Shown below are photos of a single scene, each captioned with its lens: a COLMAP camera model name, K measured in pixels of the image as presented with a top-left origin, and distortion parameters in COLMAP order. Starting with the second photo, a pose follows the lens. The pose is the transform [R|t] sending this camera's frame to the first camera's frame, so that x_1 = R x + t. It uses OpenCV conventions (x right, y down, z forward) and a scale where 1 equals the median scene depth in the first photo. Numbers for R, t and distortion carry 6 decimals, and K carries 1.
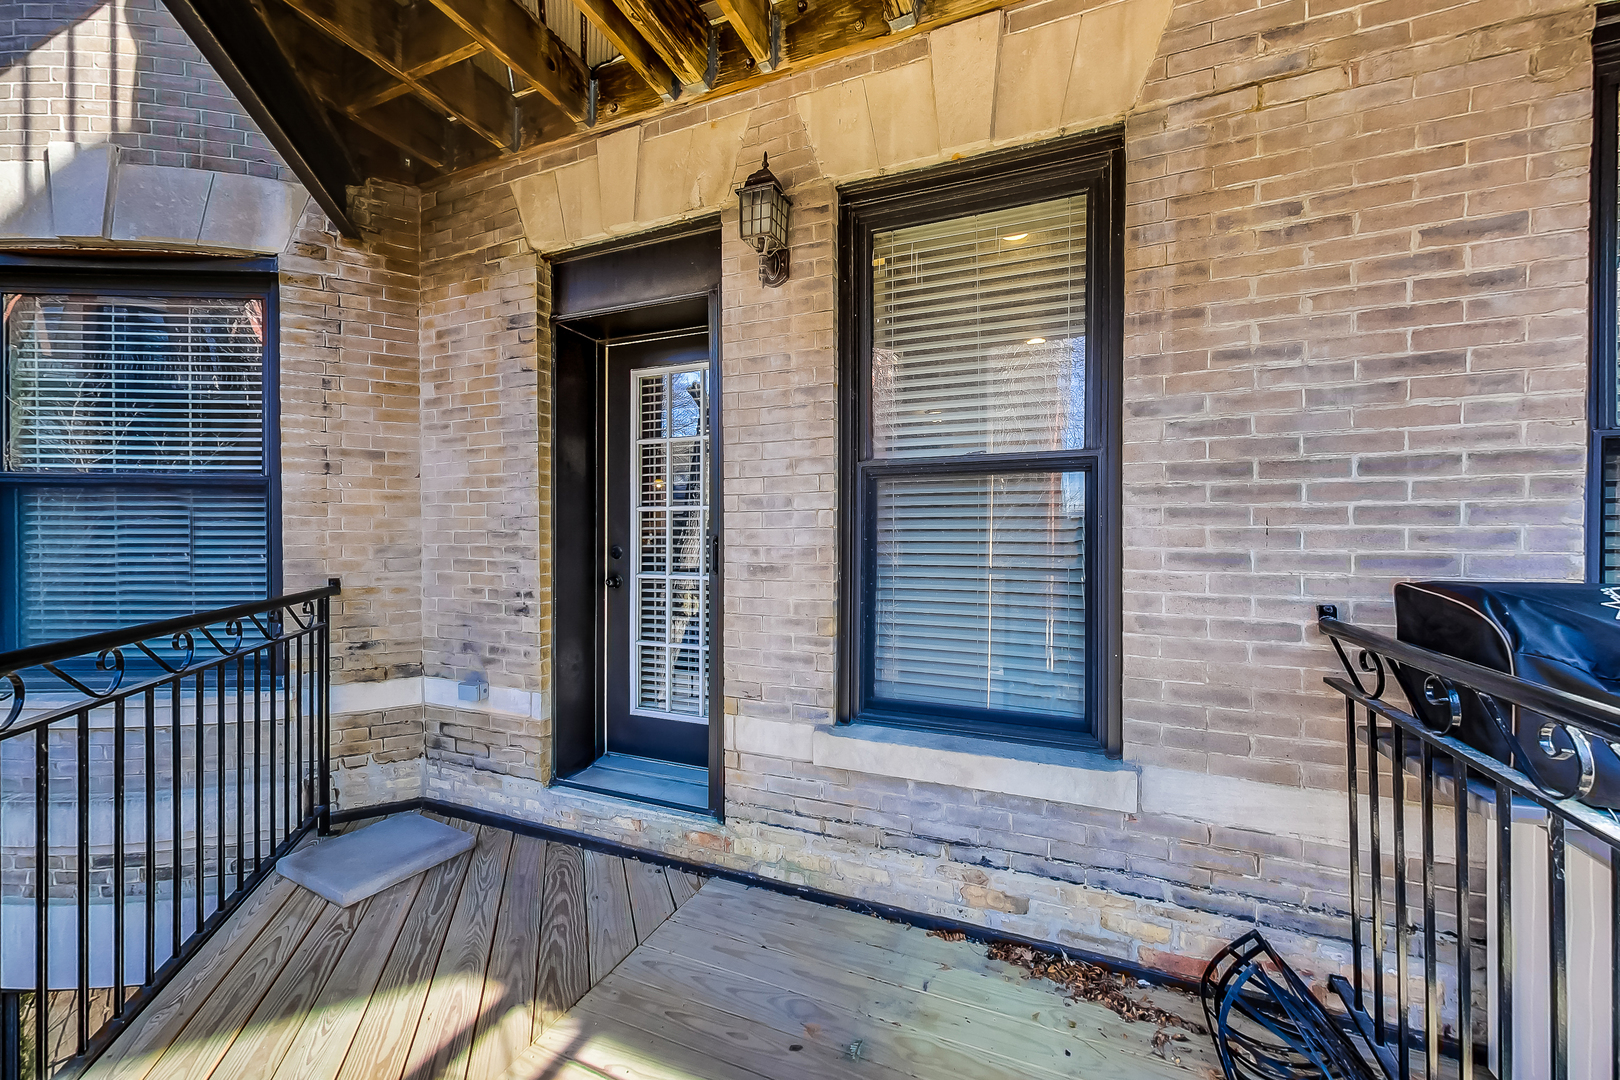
lens RADIAL K [[623.2, 0, 800.4], [0, 623.2, 529.3], [0, 0, 1]] dist [0.003452, -0.003951]
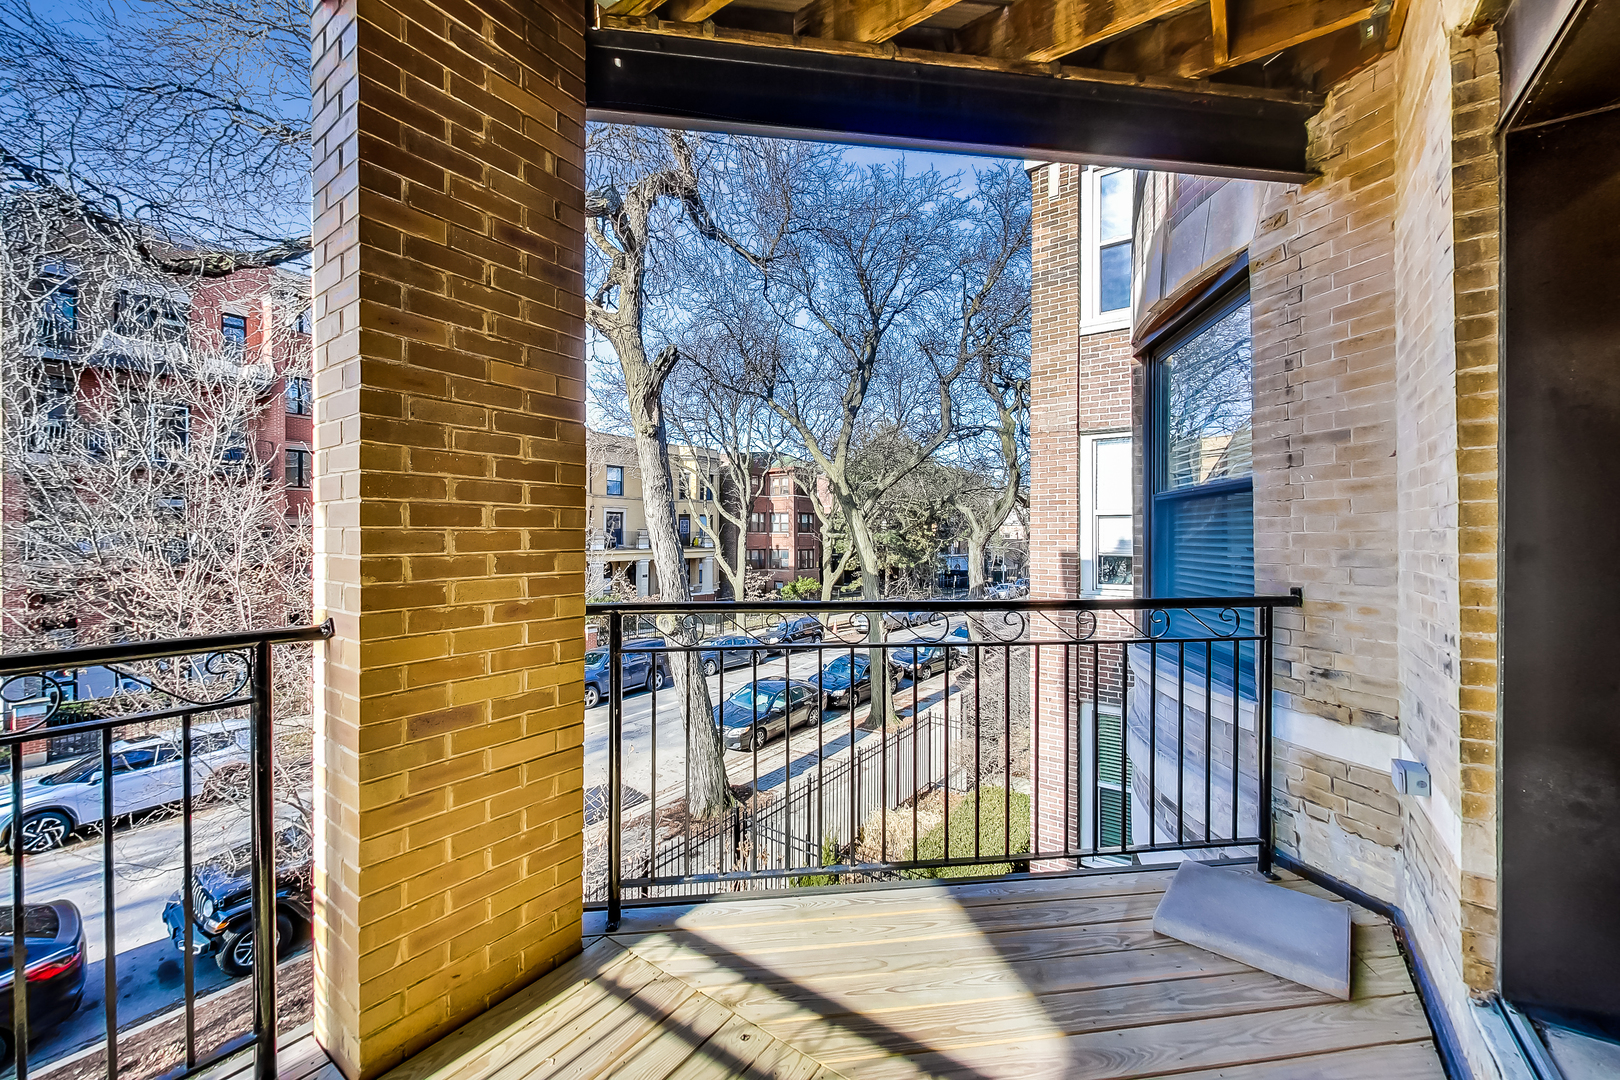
lens RADIAL K [[623.2, 0, 821.3], [0, 623.2, 536.5], [0, 0, 1]] dist [0.003452, -0.003951]
pose [[-0.194888, -0.004118, -0.980817, 0.222620], [0.009164, 0.999940, -0.006019, 0.007194], [0.980783, -0.010161, -0.194838, 0.515759]]
